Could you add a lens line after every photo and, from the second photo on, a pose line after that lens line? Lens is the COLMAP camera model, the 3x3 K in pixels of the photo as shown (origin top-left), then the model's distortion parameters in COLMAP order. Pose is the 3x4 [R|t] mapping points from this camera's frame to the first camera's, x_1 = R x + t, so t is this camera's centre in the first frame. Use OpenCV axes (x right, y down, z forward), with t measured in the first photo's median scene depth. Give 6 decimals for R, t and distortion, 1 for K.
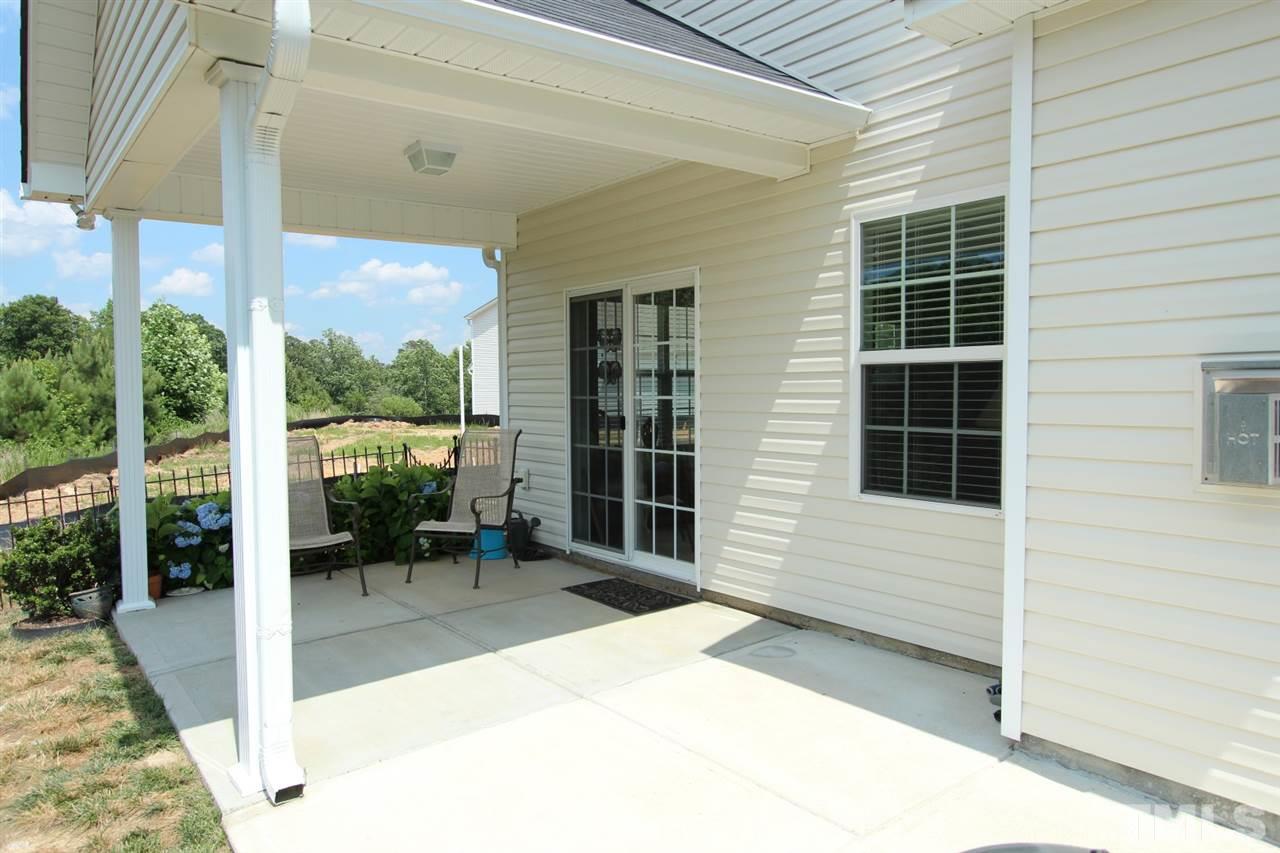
lens RADIAL K [[804.1, 0, 635.2], [0, 804.1, 417.7], [0, 0, 1]] dist [-0.005253, -0.000377]
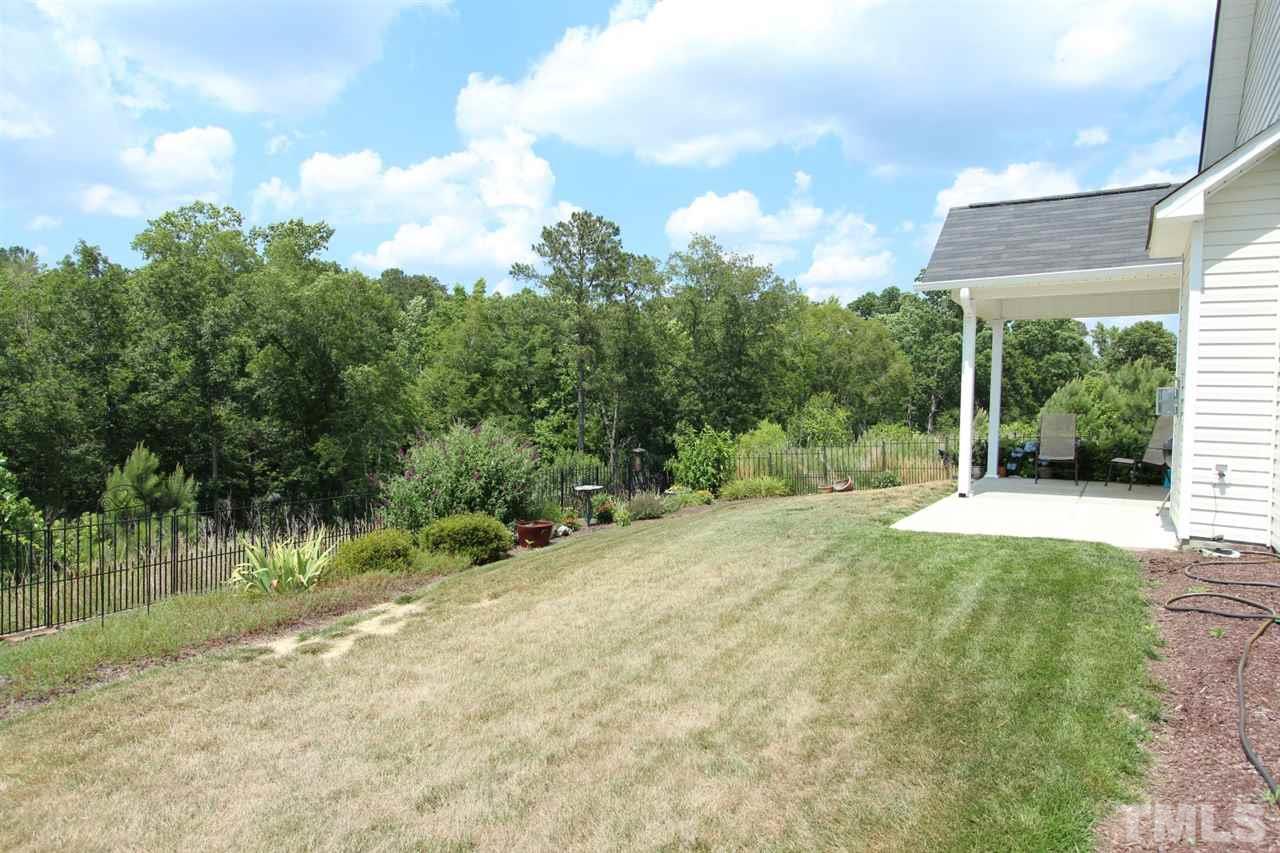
lens RADIAL K [[804.1, 0, 635.2], [0, 804.1, 417.7], [0, 0, 1]] dist [-0.005253, -0.000377]
pose [[0.338295, 0.021441, -0.940796, 0.452908], [-0.042062, 0.999086, 0.007644, 0.026783], [0.940100, 0.036986, 0.338888, -0.300211]]
